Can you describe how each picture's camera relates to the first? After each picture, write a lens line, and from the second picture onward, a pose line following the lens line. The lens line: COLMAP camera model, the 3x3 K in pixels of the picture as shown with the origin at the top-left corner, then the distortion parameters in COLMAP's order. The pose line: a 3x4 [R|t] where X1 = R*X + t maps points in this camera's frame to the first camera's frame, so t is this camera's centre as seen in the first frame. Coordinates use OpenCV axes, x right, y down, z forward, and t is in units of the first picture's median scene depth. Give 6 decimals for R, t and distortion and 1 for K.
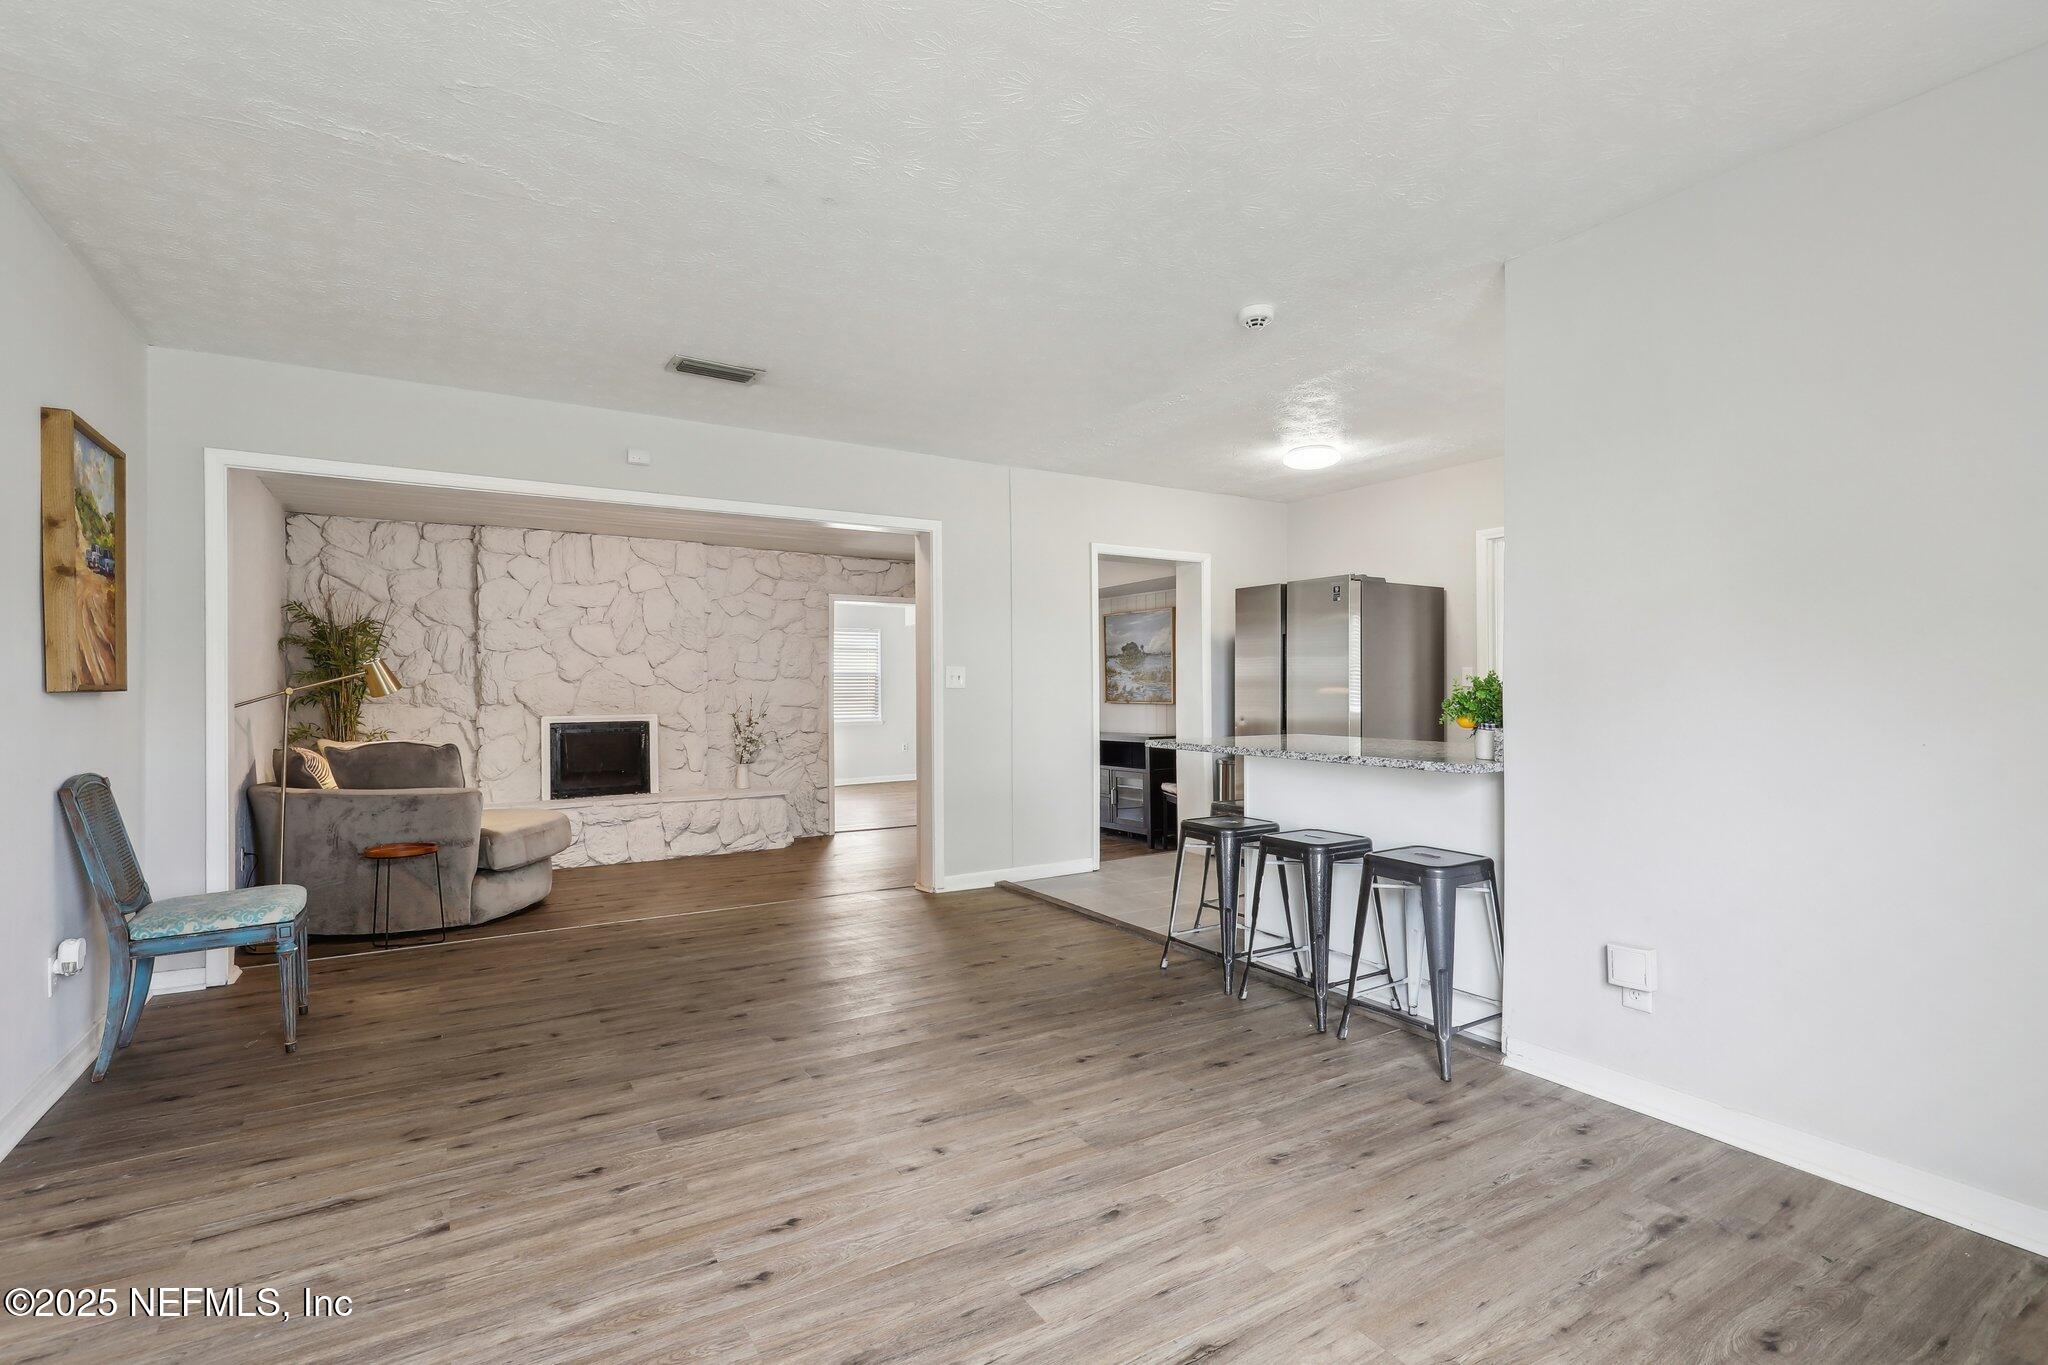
lens RADIAL K [[957.2, 0, 1024.0], [0, 957.2, 682.5], [0, 0, 1]] dist [0.002867, 0.000210]
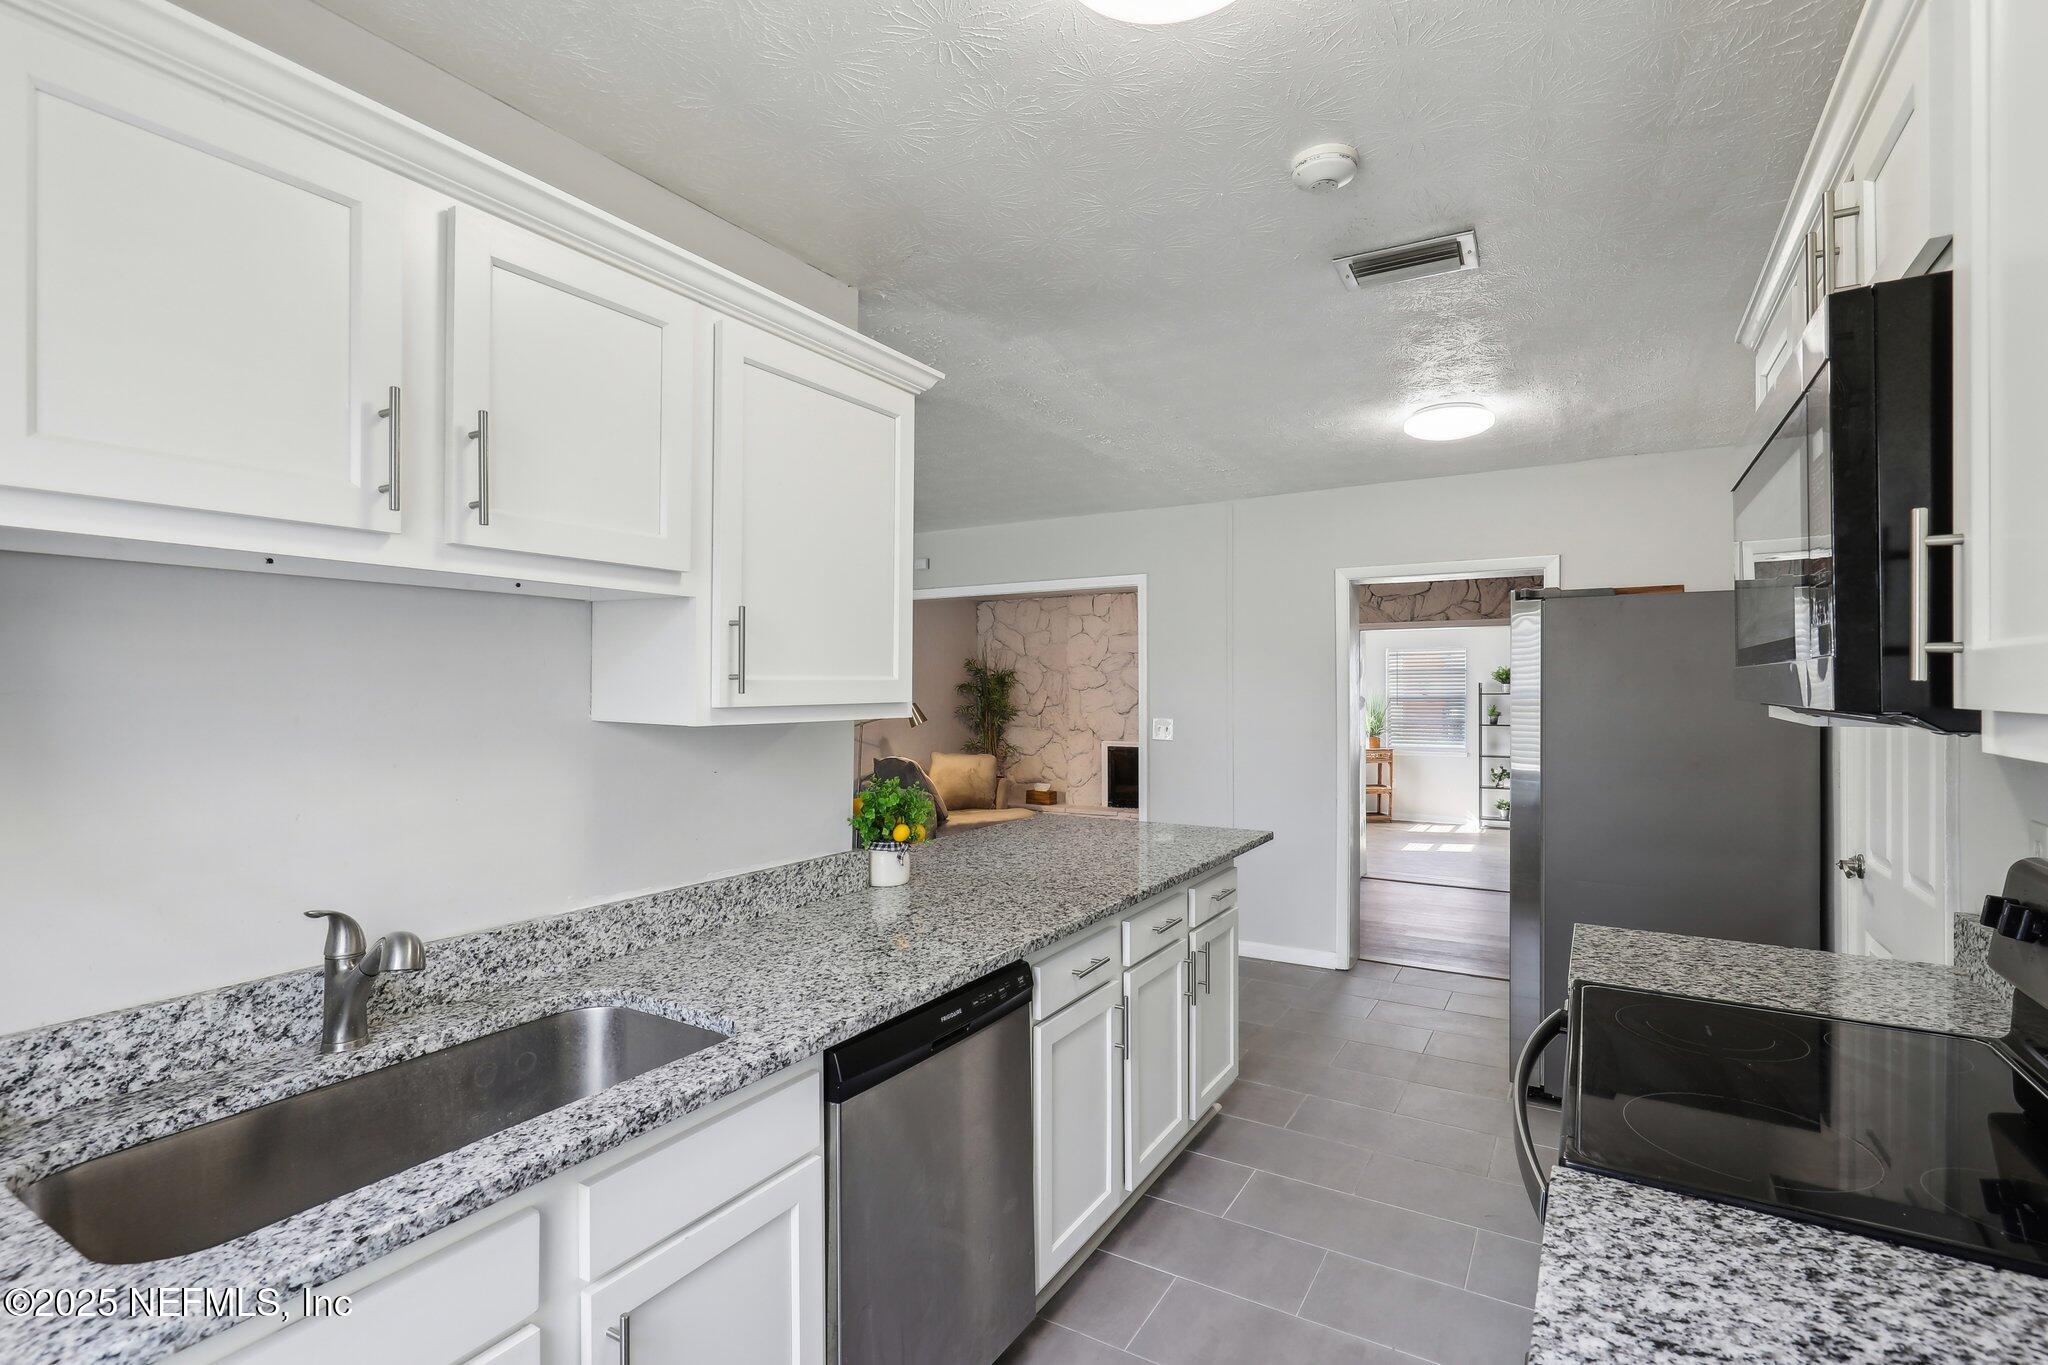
lens RADIAL K [[957.2, 0, 1024.0], [0, 957.2, 682.5], [0, 0, 1]] dist [0.002867, 0.000210]
pose [[0.453063, -0.002275, -0.891476, 1.191323], [0.006405, 0.999979, 0.000703, -0.088218], [0.891456, -0.006029, 0.453068, 0.673654]]
